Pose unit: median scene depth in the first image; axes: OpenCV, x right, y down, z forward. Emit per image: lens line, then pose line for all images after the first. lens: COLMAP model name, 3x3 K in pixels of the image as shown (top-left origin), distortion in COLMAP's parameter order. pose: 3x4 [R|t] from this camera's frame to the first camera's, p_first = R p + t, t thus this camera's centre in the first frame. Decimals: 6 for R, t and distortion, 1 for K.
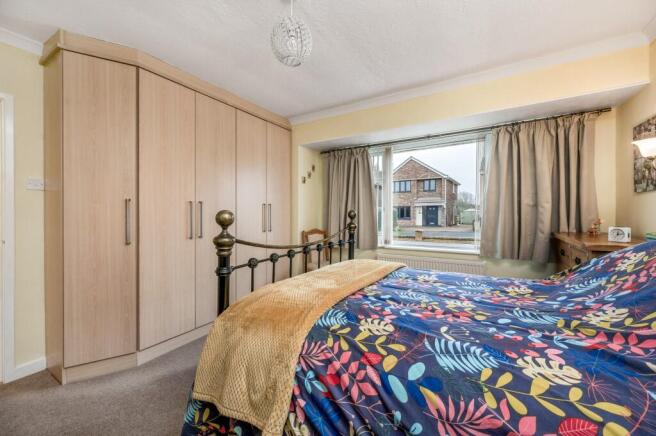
lens RADIAL K [[260.1, 0, 326.4], [0, 260.1, 217.1], [0, 0, 1]] dist [-0.002288, -0.000132]
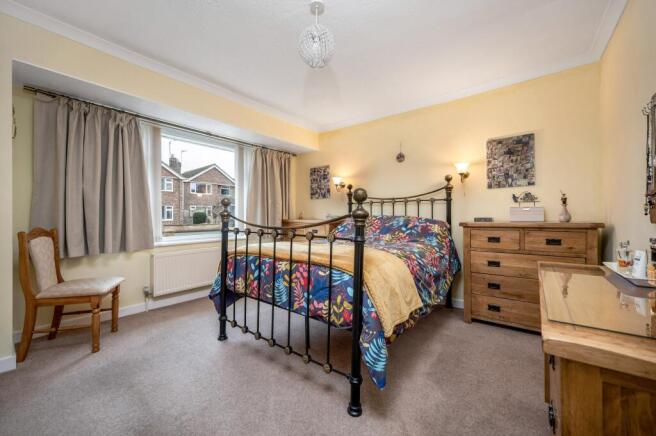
lens RADIAL K [[260.1, 0, 324.9], [0, 260.1, 216.3], [0, 0, 1]] dist [-0.002288, -0.000132]
pose [[0.140846, 0.005595, 0.990016, -0.701695], [0.007028, 0.999953, -0.006651, 0.048914], [-0.990007, 0.007895, 0.140801, 0.446937]]
